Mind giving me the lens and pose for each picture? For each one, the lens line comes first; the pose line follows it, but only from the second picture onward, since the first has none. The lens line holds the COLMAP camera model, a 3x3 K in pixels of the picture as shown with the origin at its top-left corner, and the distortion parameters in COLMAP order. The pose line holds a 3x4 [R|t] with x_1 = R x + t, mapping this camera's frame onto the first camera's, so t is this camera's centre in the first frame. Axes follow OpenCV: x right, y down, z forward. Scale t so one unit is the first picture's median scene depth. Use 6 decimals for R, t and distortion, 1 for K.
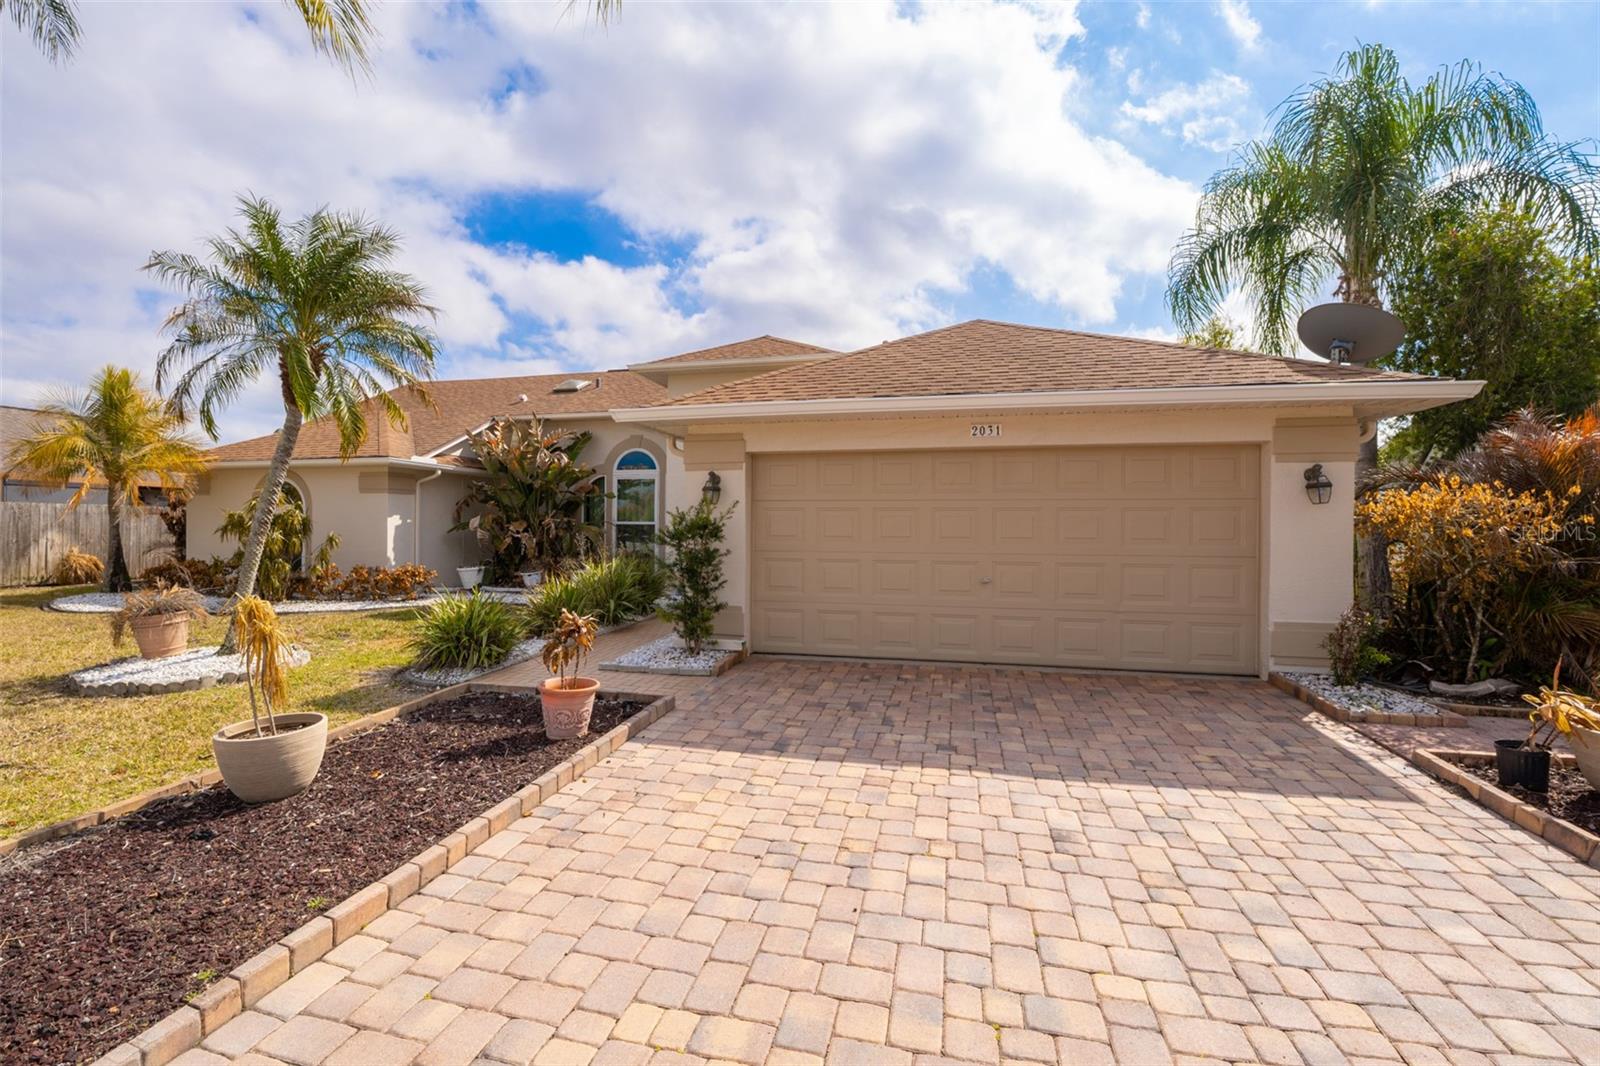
lens RADIAL K [[706.9, 0, 800.0], [0, 706.9, 533.0], [0, 0, 1]] dist [-0.003466, -0.000333]
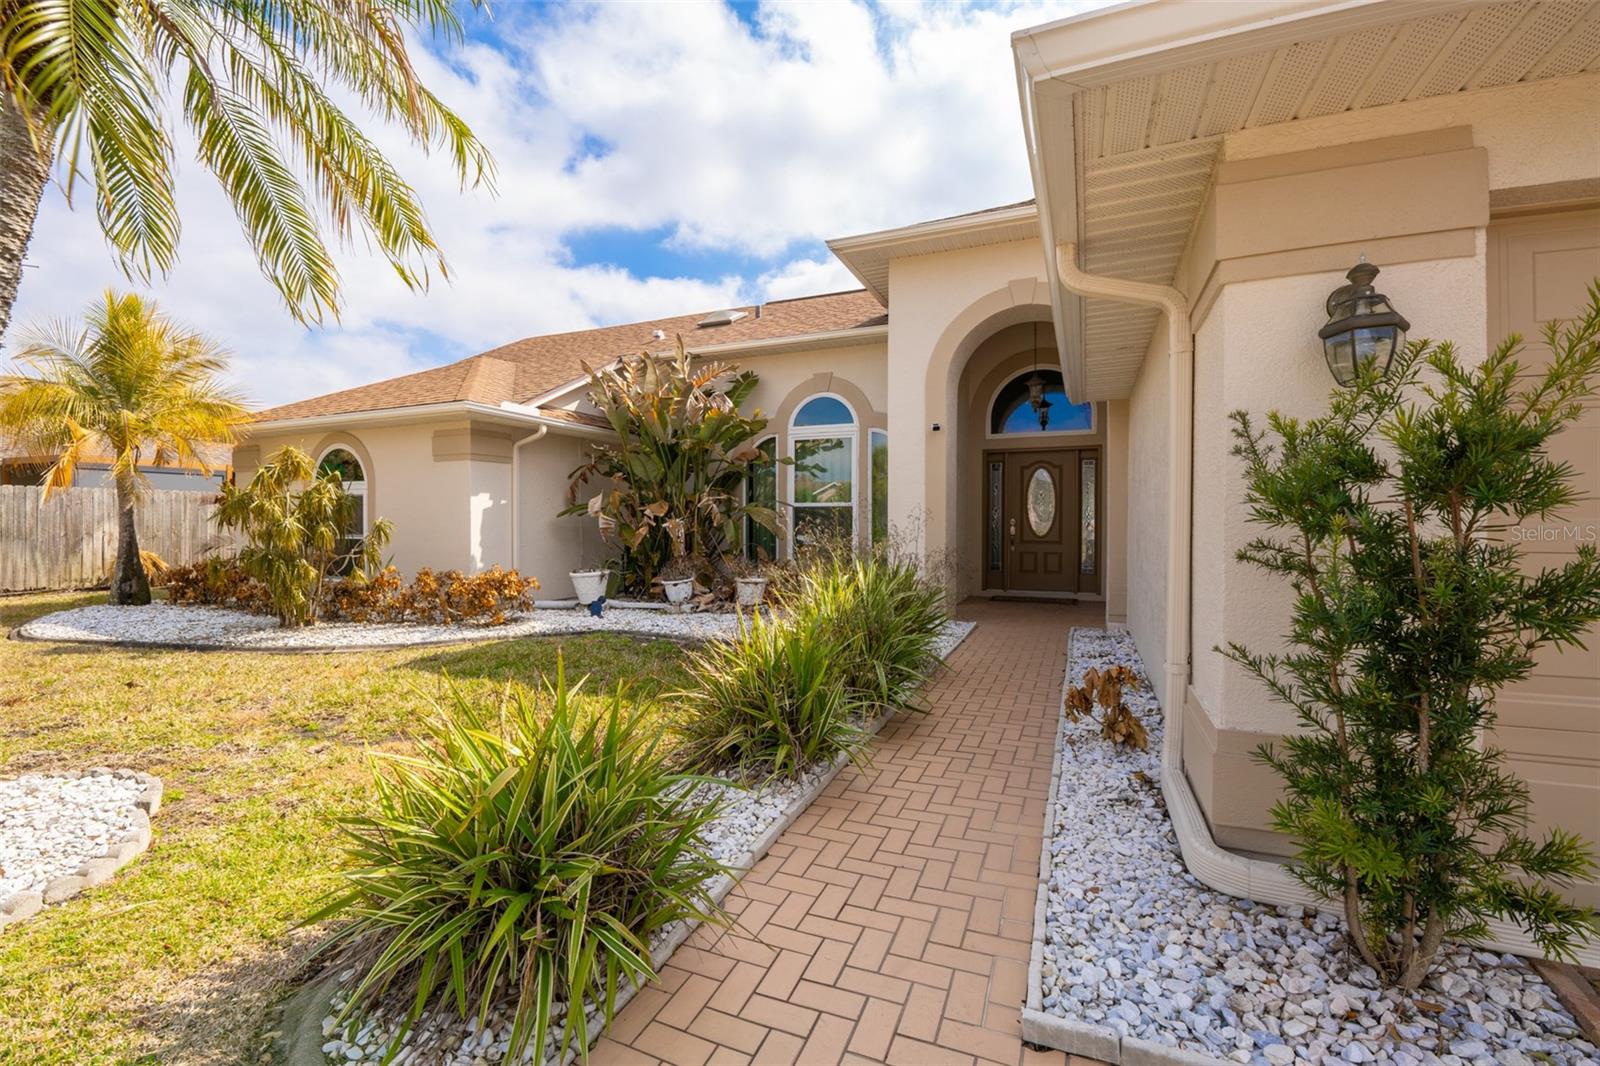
lens RADIAL K [[706.9, 0, 800.0], [0, 706.9, 533.0], [0, 0, 1]] dist [-0.003466, -0.000333]
pose [[0.986322, -0.003693, -0.164786, -0.162952], [0.005257, 0.999945, 0.009056, 0.007687], [0.164743, -0.009799, 0.986288, 0.381122]]
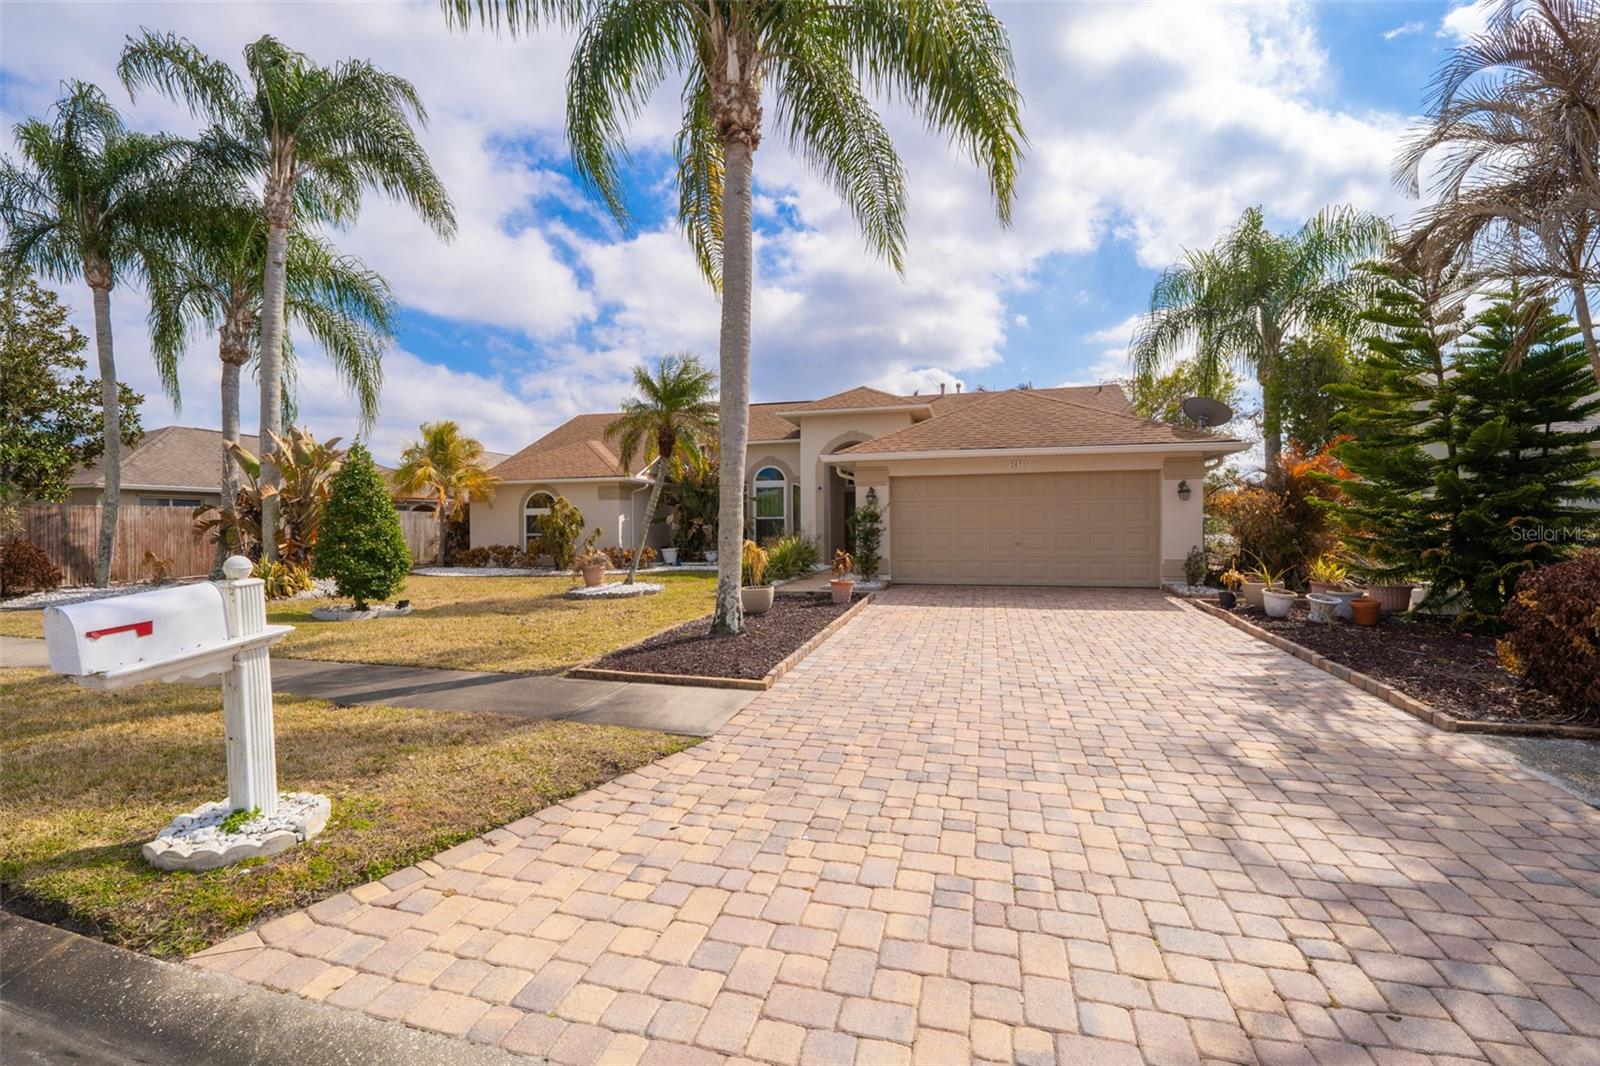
lens RADIAL K [[706.9, 0, 800.0], [0, 706.9, 533.0], [0, 0, 1]] dist [-0.003466, -0.000333]
pose [[0.999248, -0.012055, -0.036856, -0.135663], [0.012151, 0.999923, 0.002382, 0.015759], [0.036825, -0.002829, 0.999318, -0.489192]]
